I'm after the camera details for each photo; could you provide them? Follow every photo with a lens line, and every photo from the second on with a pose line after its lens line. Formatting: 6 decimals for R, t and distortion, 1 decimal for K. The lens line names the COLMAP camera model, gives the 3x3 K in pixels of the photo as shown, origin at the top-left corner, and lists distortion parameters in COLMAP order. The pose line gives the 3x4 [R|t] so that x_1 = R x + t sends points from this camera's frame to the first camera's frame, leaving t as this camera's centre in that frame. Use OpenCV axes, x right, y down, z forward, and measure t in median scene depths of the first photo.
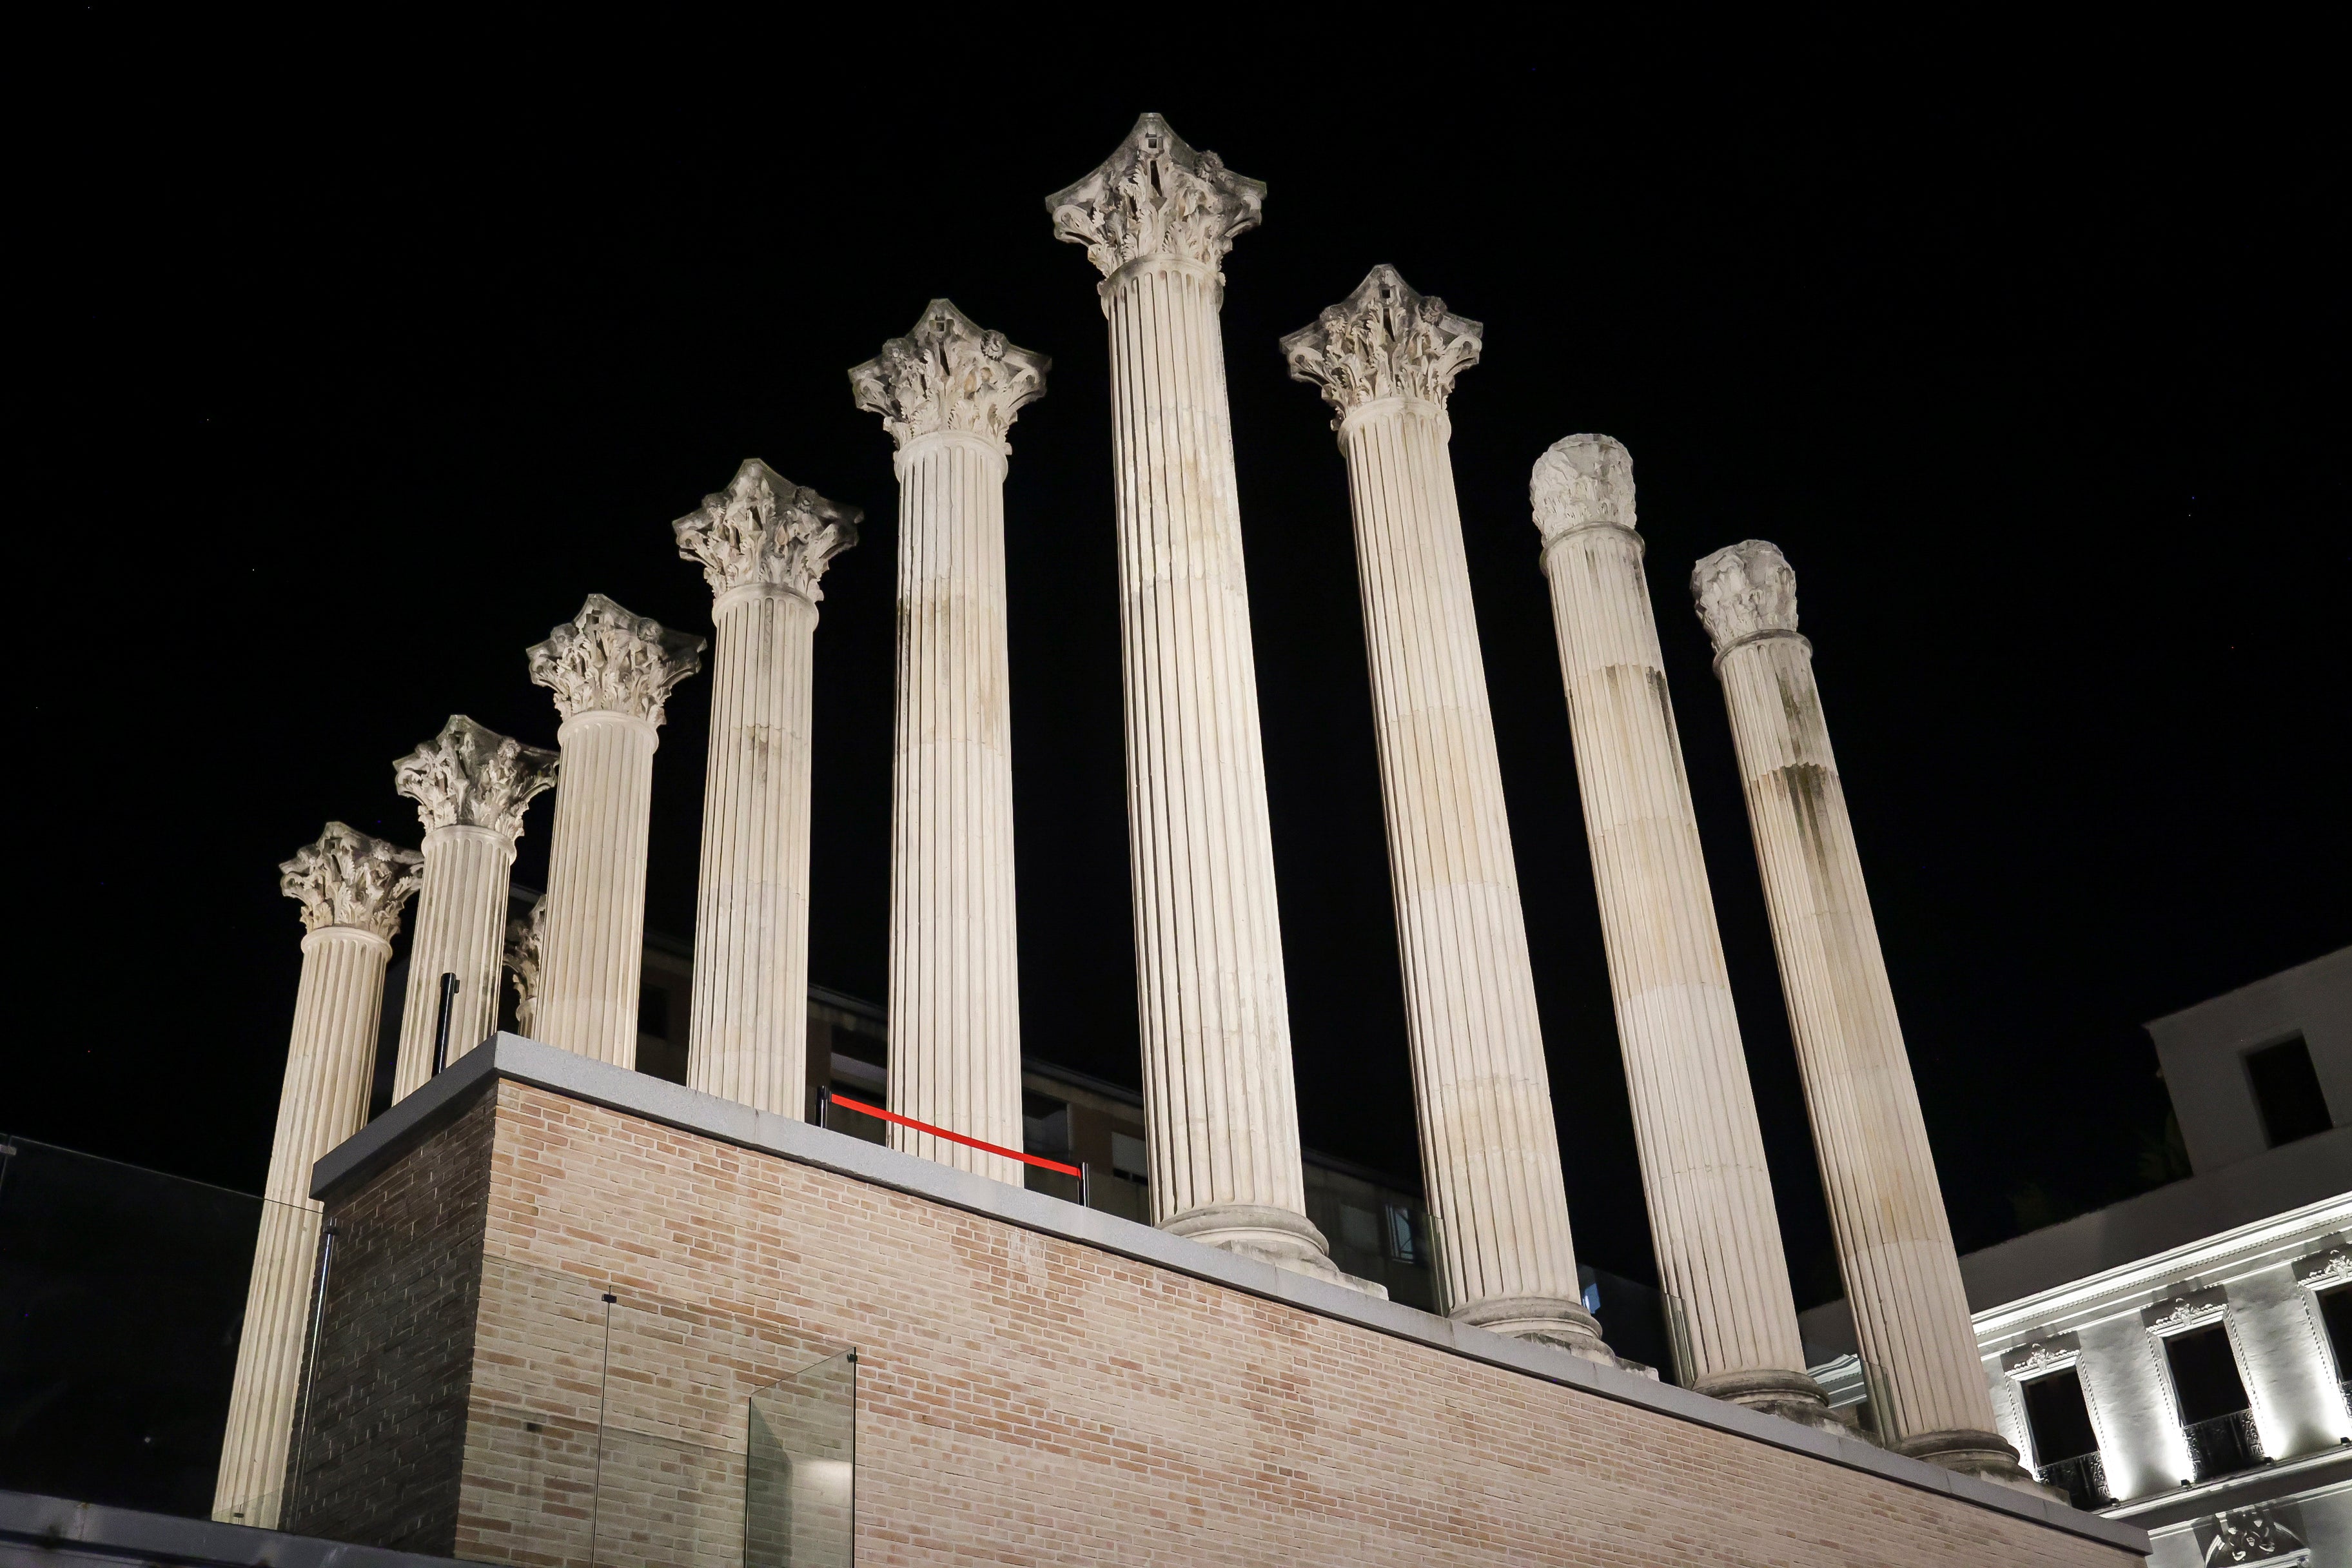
lens RADIAL K [[2467.5, 0, 1176.0], [0, 2467.5, 784.0], [0, 0, 1]] dist [-0.051275, 0.164305]
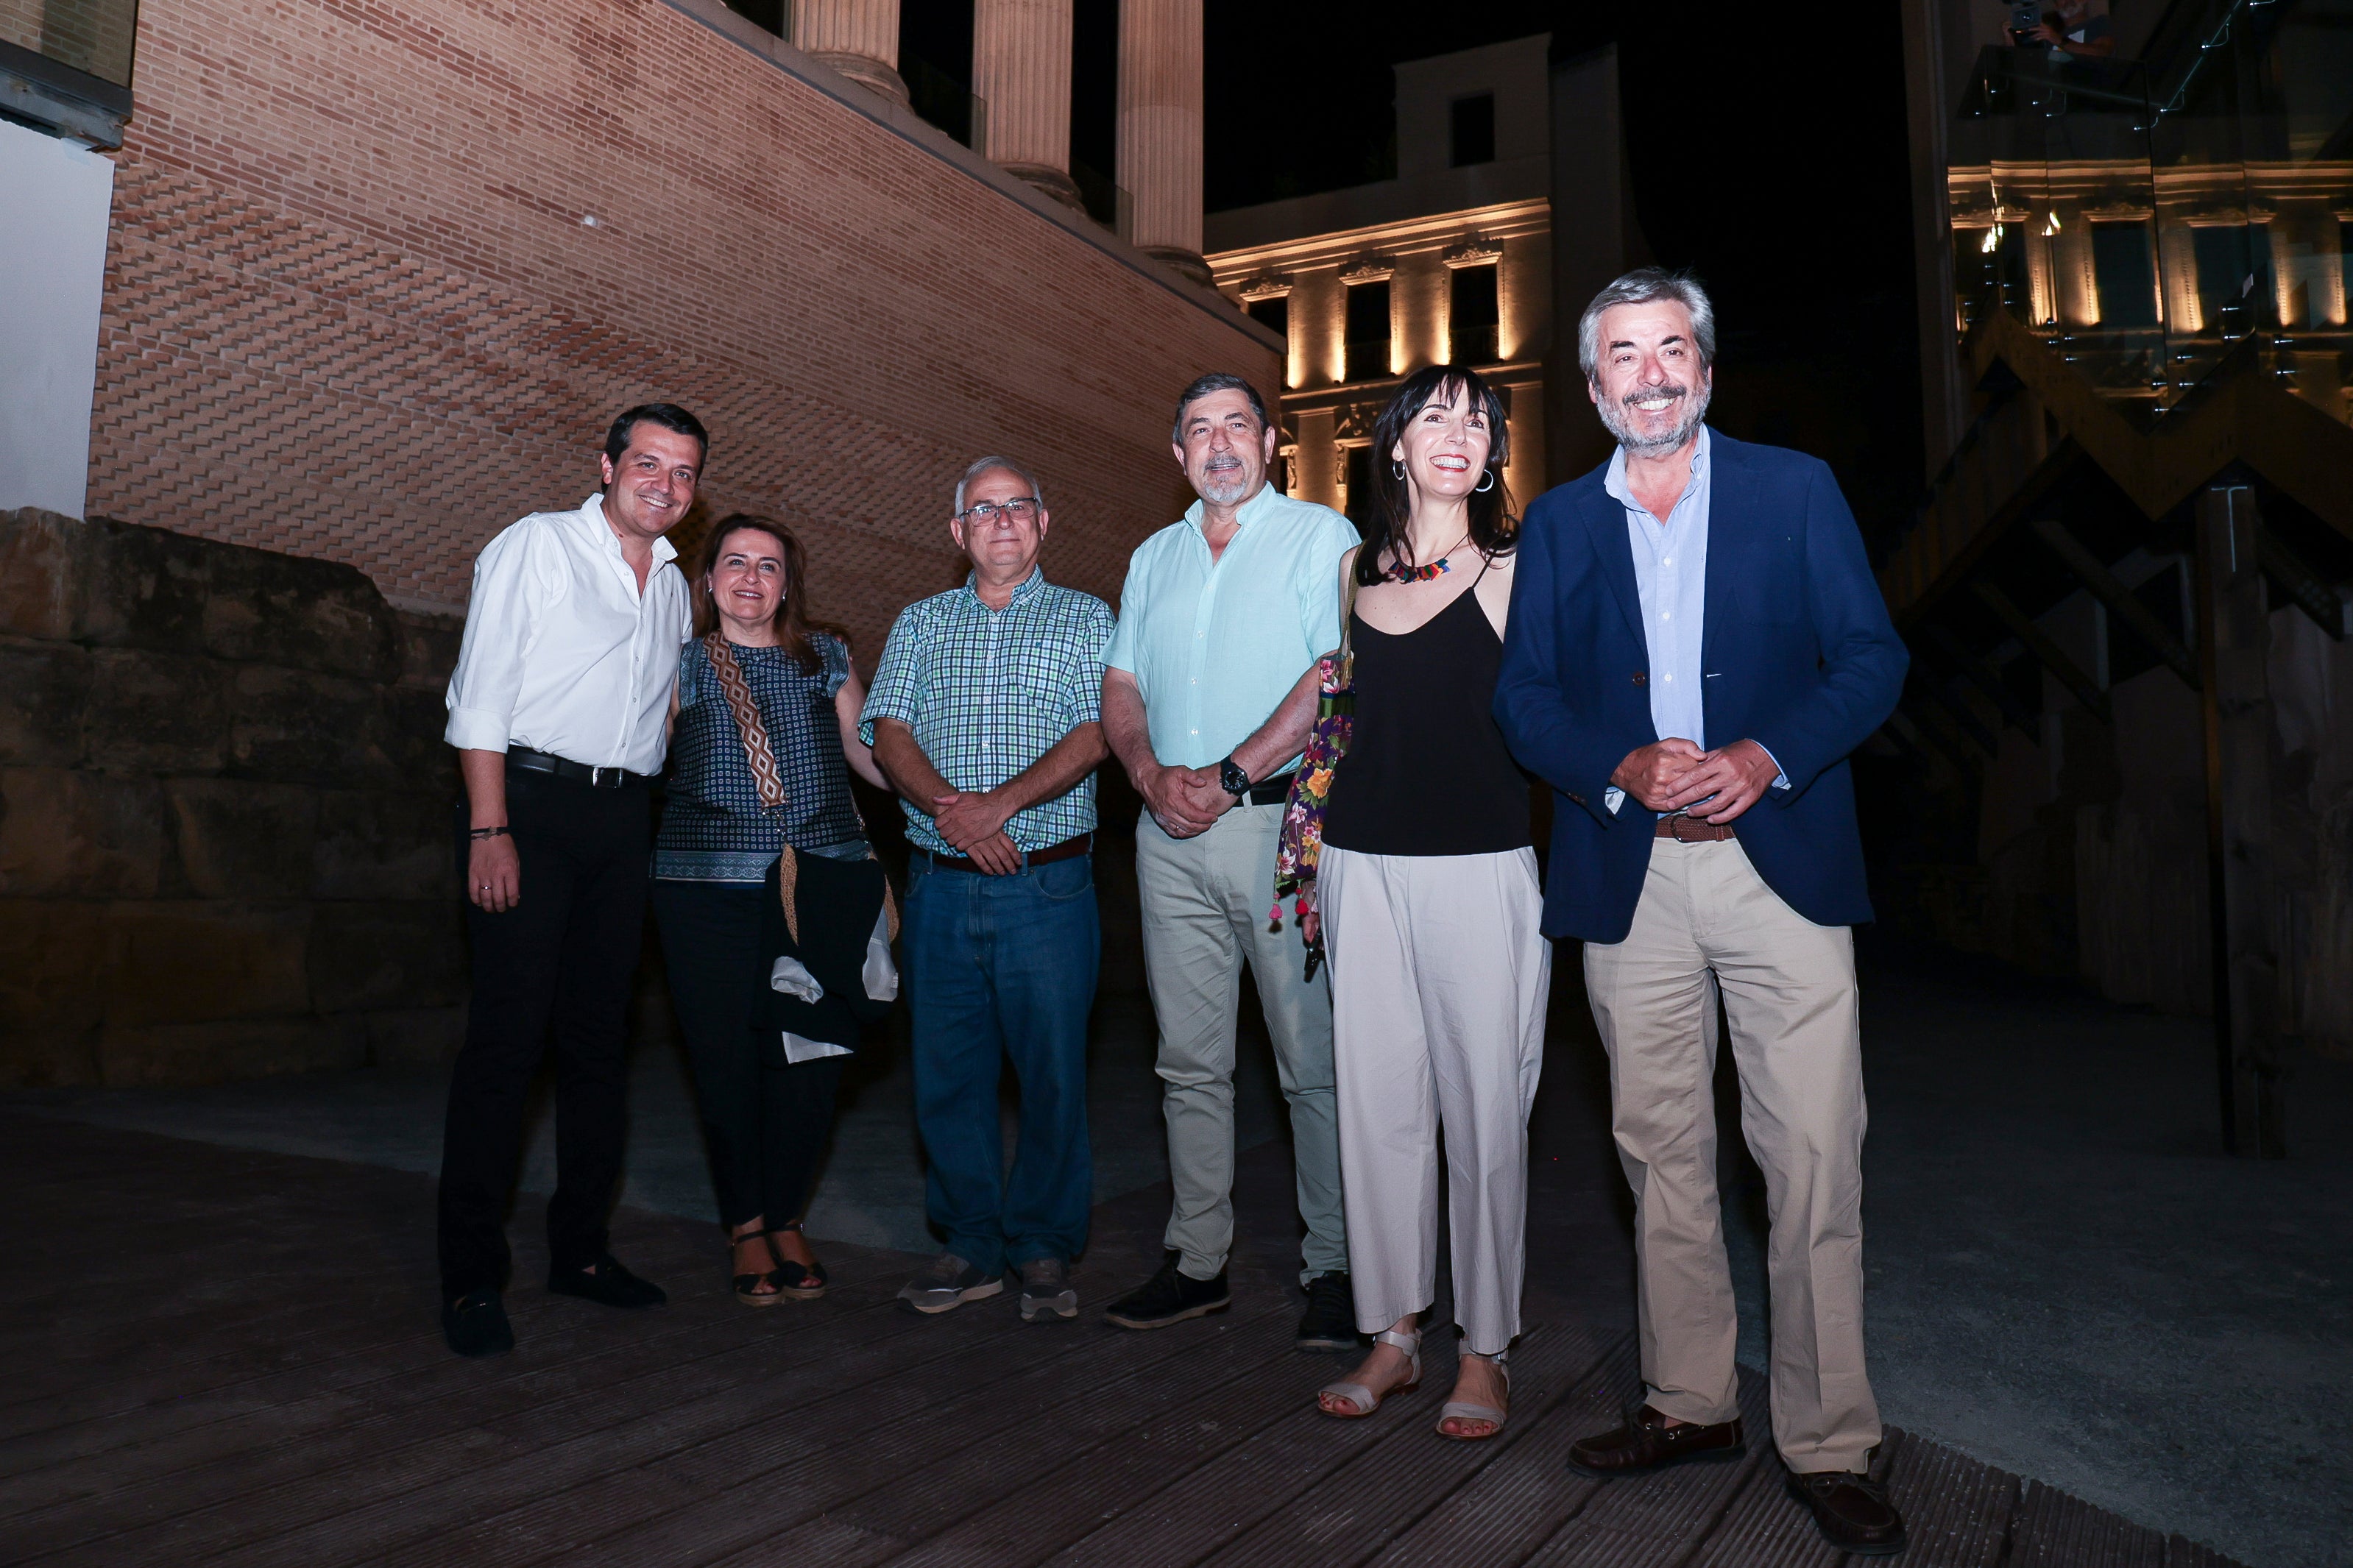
lens RADIAL K [[1794.5, 0, 1177.0], [0, 1794.5, 702.3], [0, 0, 1]] dist [-0.136958, 0.116123]
pose [[0.951009, 0.091610, 0.295280, 0.056114], [-0.213343, 0.885705, 0.412325, 0.081907], [-0.223758, -0.455120, 0.861857, 0.049967]]
